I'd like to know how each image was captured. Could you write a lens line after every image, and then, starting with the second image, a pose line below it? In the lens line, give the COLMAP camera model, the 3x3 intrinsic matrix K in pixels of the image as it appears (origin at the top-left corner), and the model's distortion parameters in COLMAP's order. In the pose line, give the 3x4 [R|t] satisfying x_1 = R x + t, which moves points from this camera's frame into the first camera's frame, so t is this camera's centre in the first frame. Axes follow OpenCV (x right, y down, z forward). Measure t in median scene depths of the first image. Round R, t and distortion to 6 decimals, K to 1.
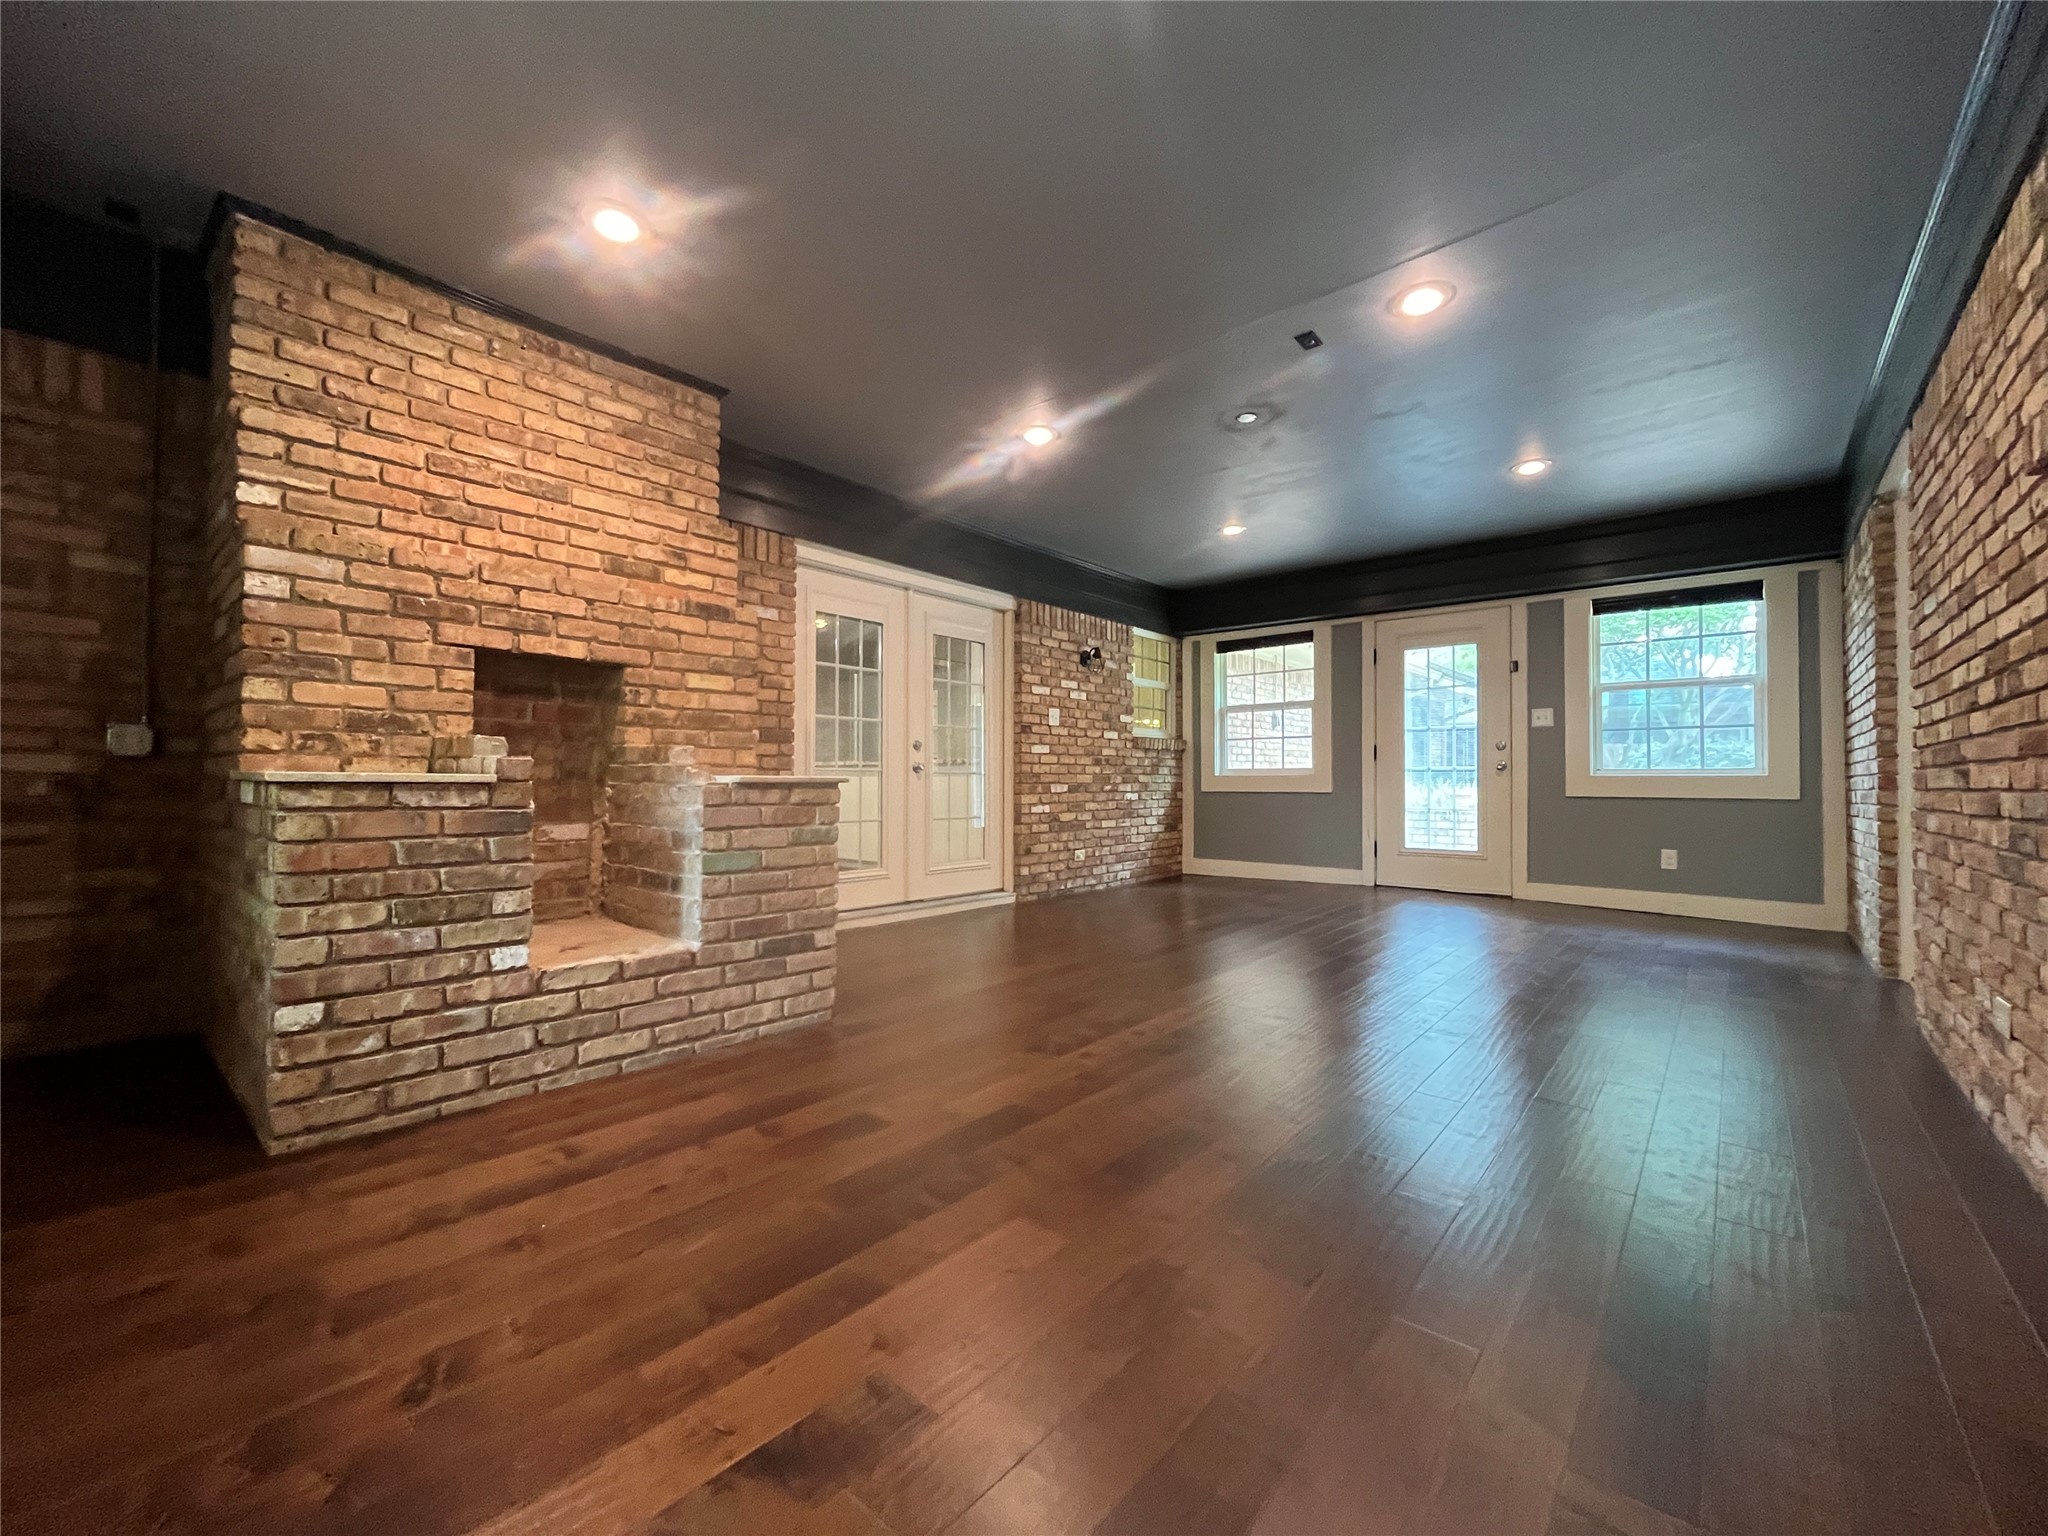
lens RADIAL K [[830.3, 0, 1020.2], [0, 830.3, 770.9], [0, 0, 1]] dist [-0.001780, -0.000166]
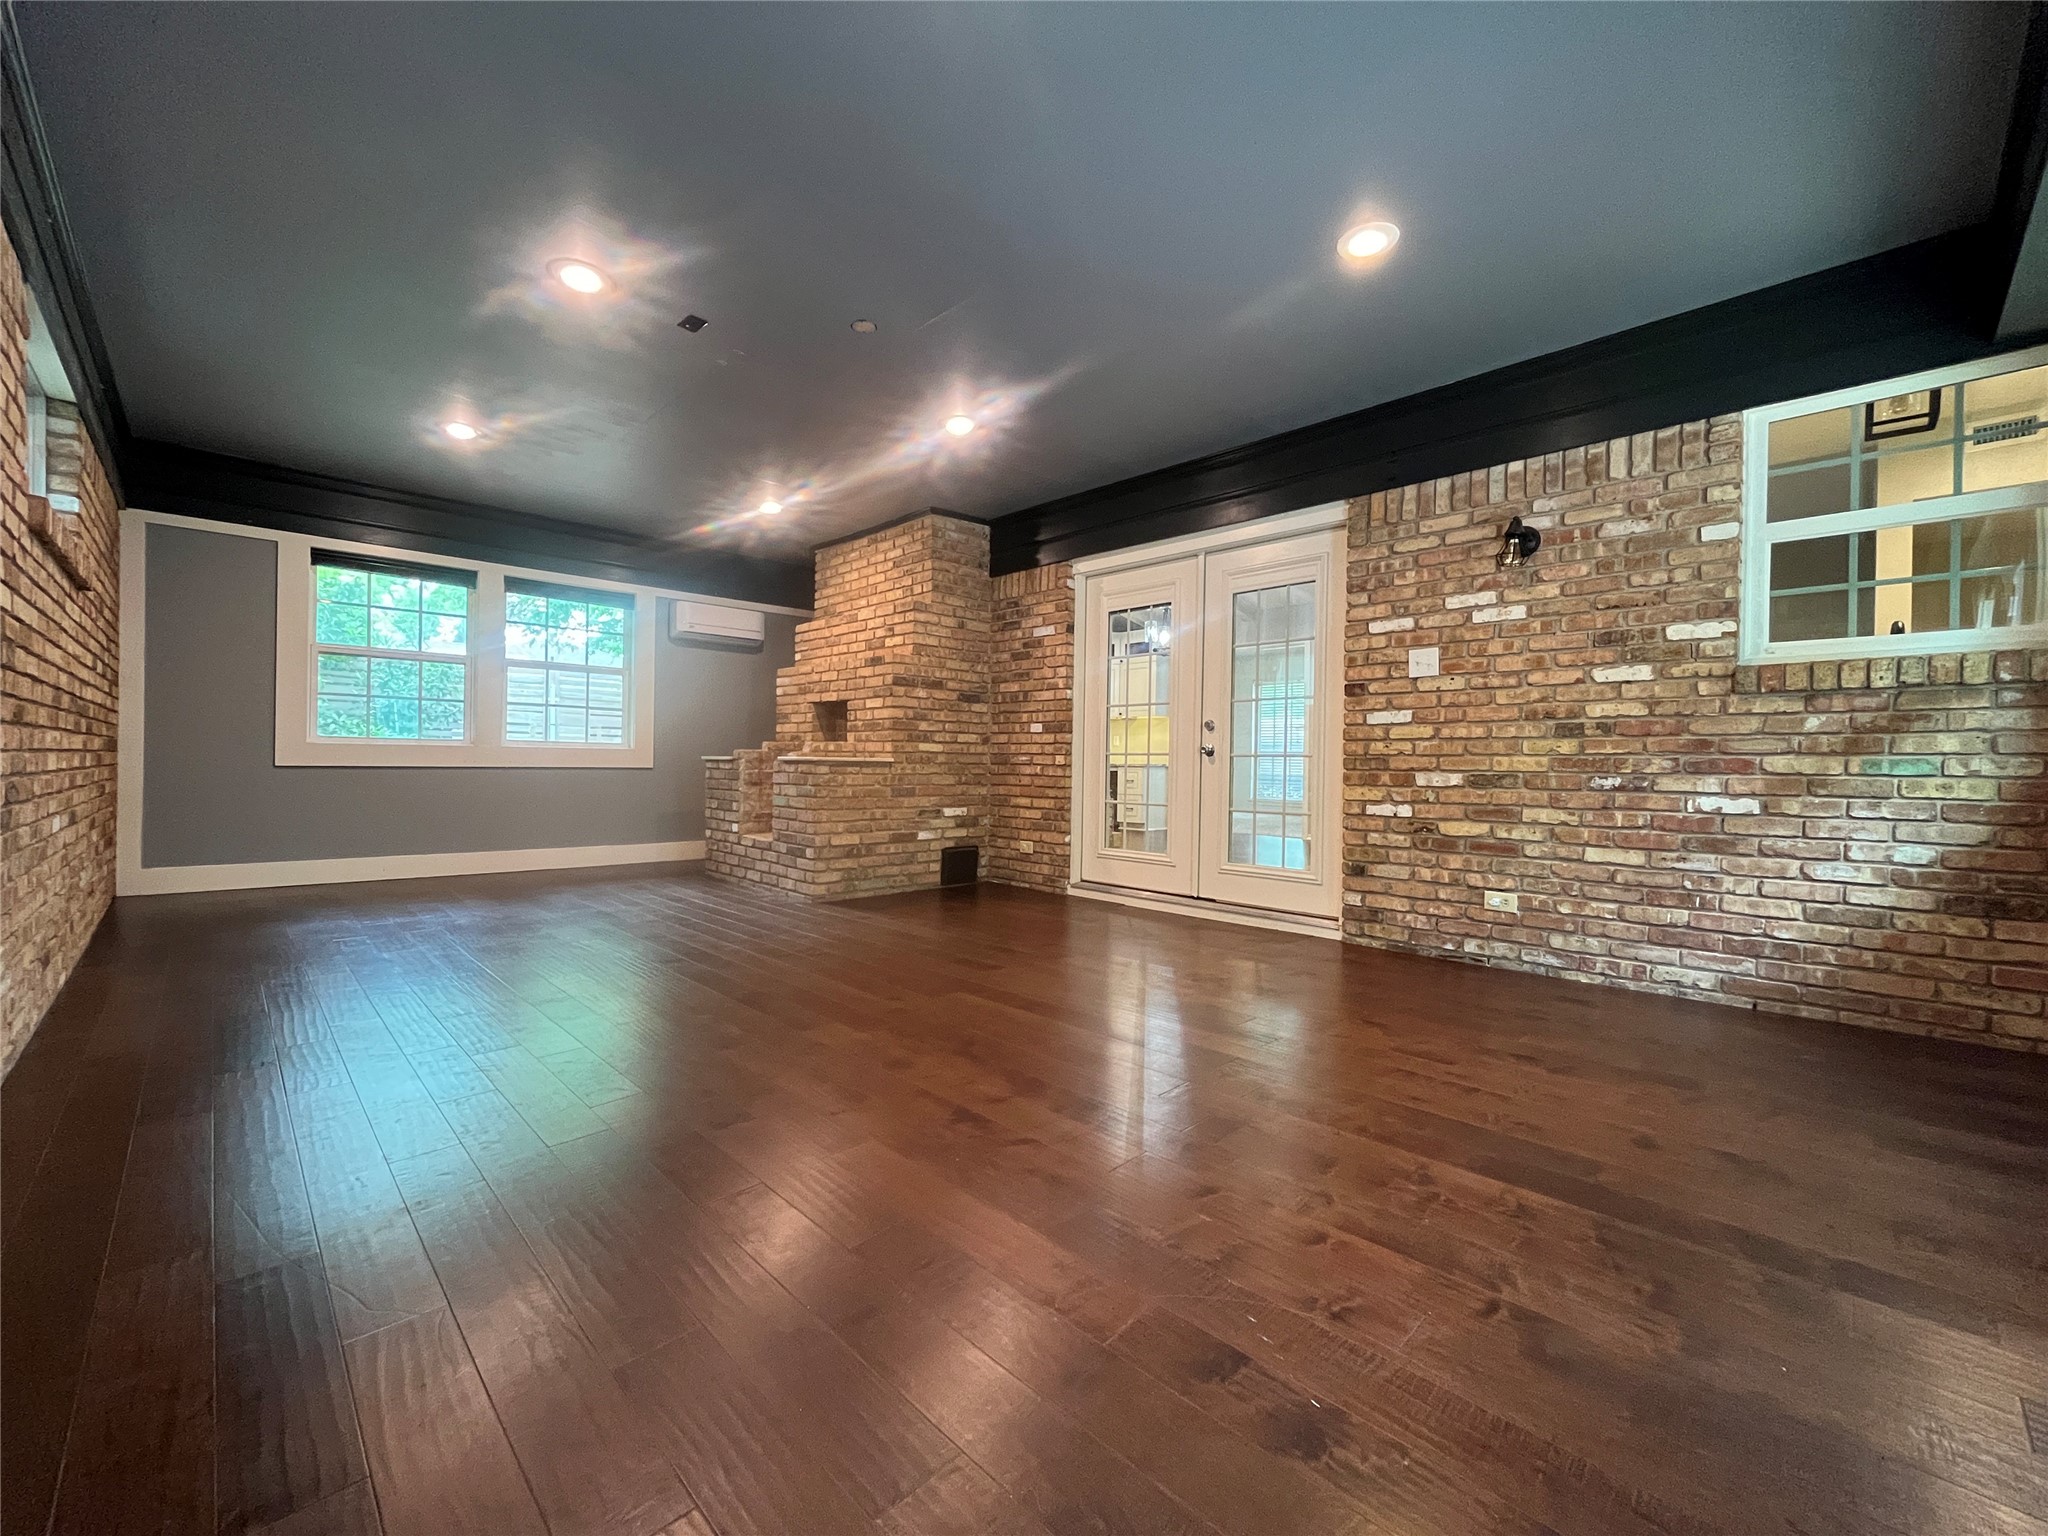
lens RADIAL K [[830.3, 0, 1020.2], [0, 830.3, 770.9], [0, 0, 1]] dist [-0.001780, -0.000166]
pose [[-0.082480, 0.001394, -0.996592, 0.673647], [-0.002383, 0.999996, 0.001596, 0.014799], [0.996590, 0.002507, -0.082476, 0.749911]]
